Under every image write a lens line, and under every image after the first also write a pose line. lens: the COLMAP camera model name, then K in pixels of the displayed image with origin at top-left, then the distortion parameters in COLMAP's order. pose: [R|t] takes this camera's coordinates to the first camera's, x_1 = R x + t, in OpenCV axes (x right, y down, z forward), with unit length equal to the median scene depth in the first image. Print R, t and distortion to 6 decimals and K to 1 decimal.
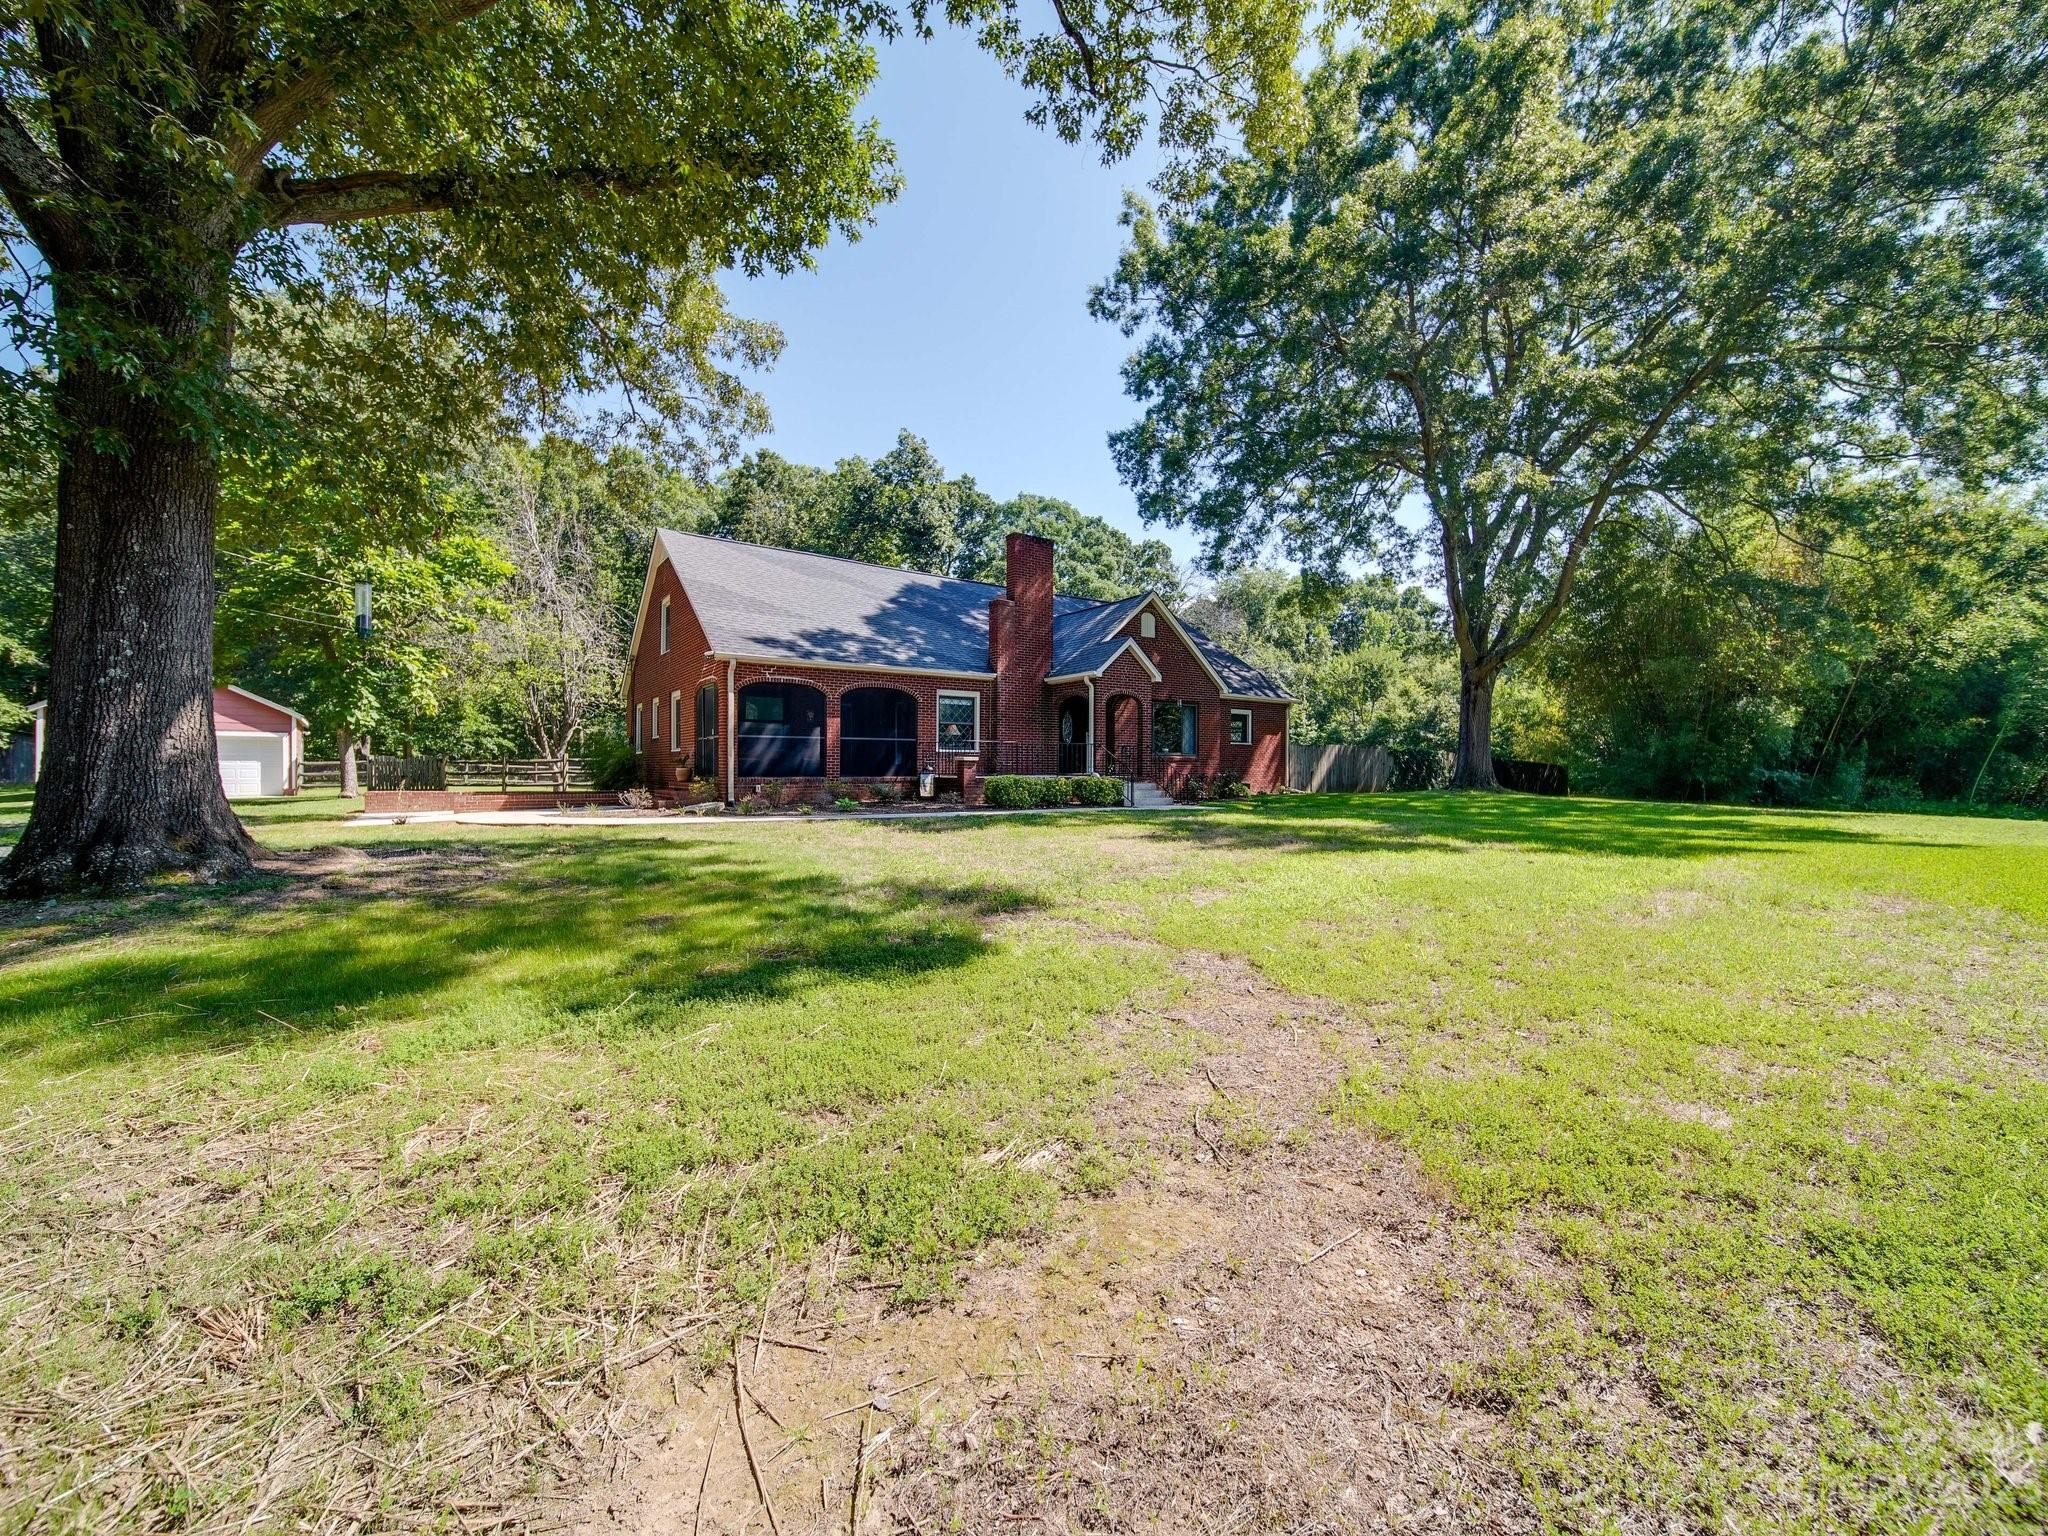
lens RADIAL K [[810.4, 0, 1034.0], [0, 810.4, 771.9], [0, 0, 1]] dist [-0.002024, -0.001434]
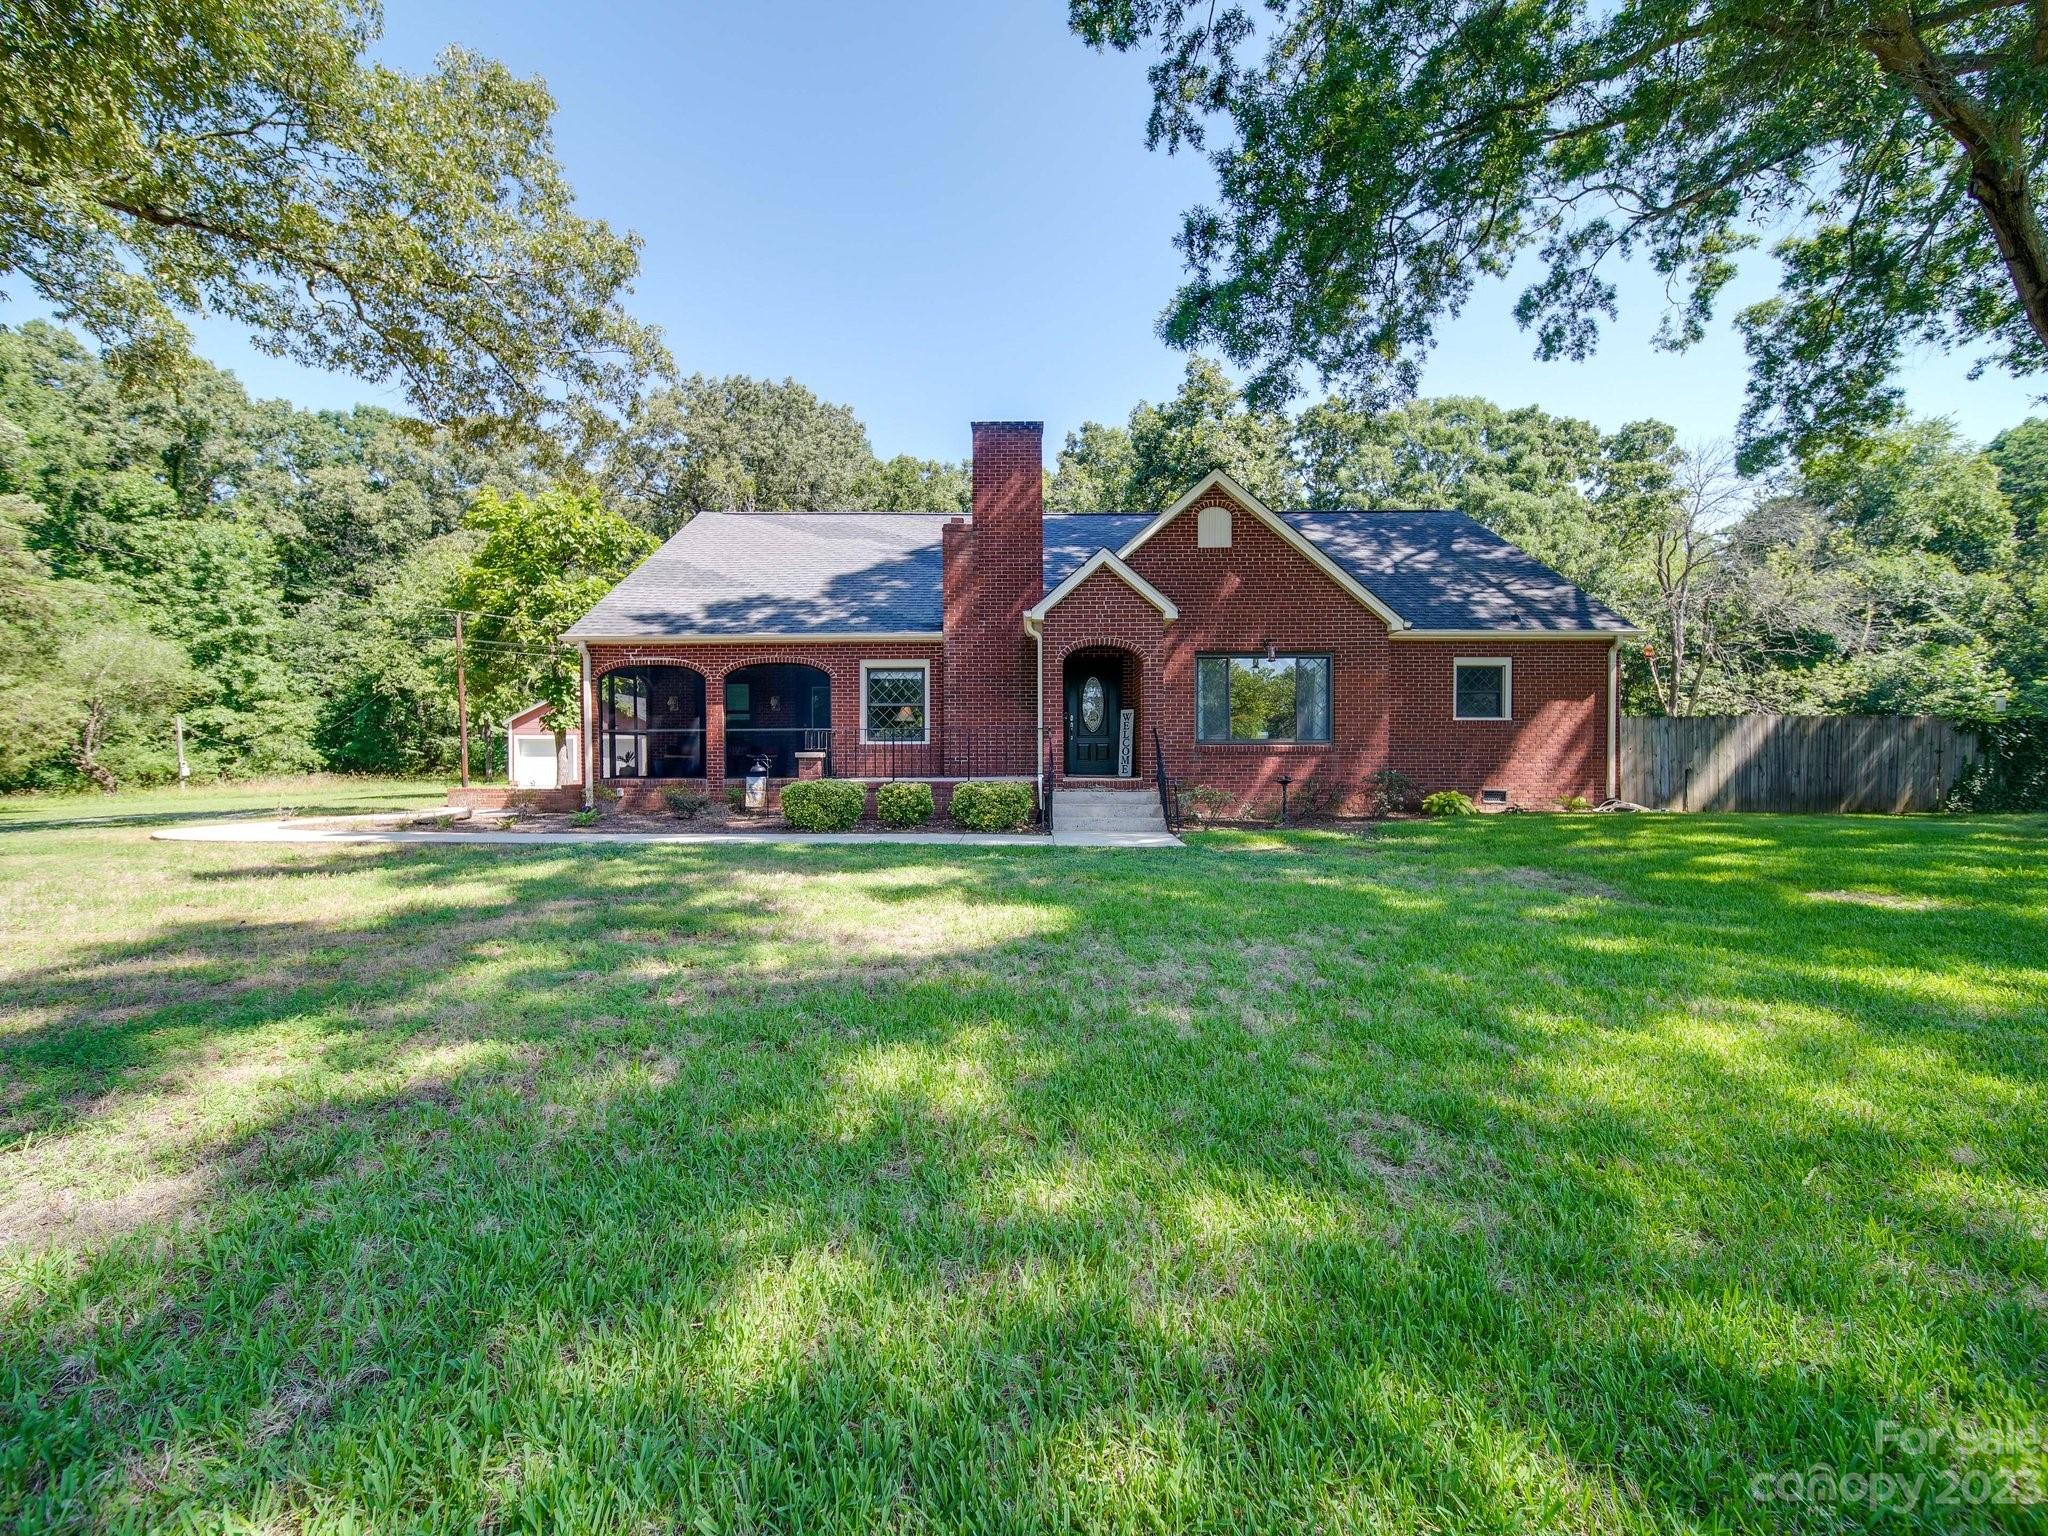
lens RADIAL K [[810.4, 0, 1019.9], [0, 810.4, 769.4], [0, 0, 1]] dist [-0.002024, -0.001434]
pose [[0.807202, 0.003591, -0.590265, 0.407889], [0.002368, 0.999954, 0.009322, -0.008714], [0.590271, -0.008922, 0.807156, 0.464956]]
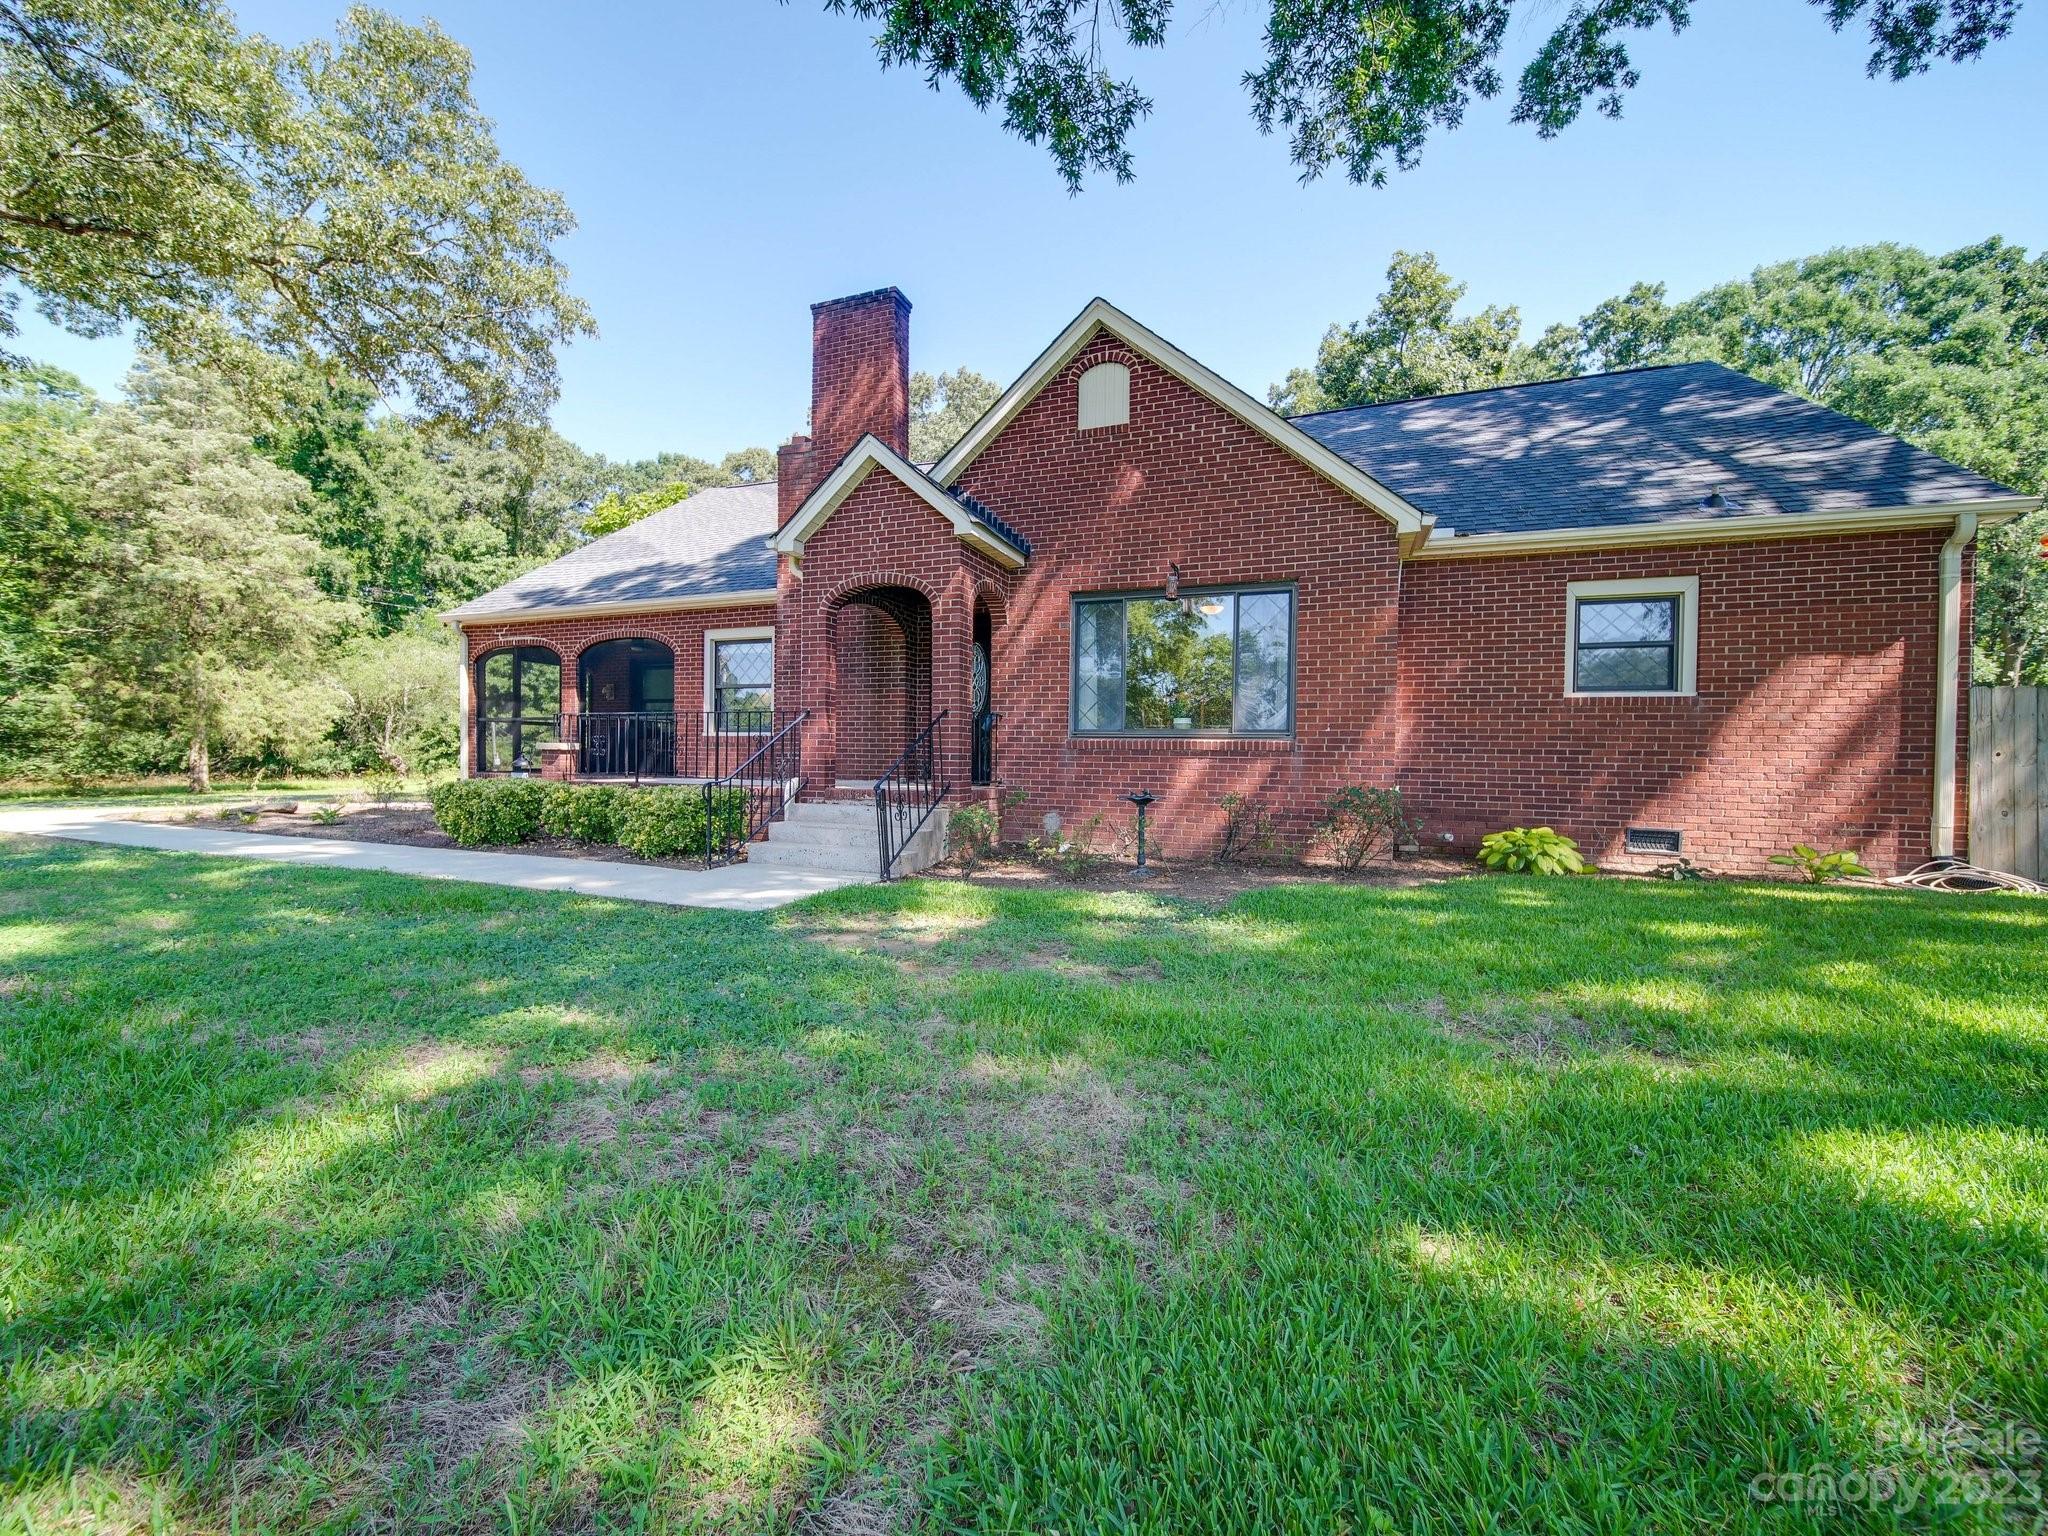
lens RADIAL K [[810.4, 0, 1012.4], [0, 810.4, 766.6], [0, 0, 1]] dist [-0.002024, -0.001434]
pose [[0.553861, 0.012181, -0.832520, 0.468504], [-0.016078, 0.999863, 0.003933, -0.008572], [0.832454, 0.011207, 0.553981, 0.815082]]
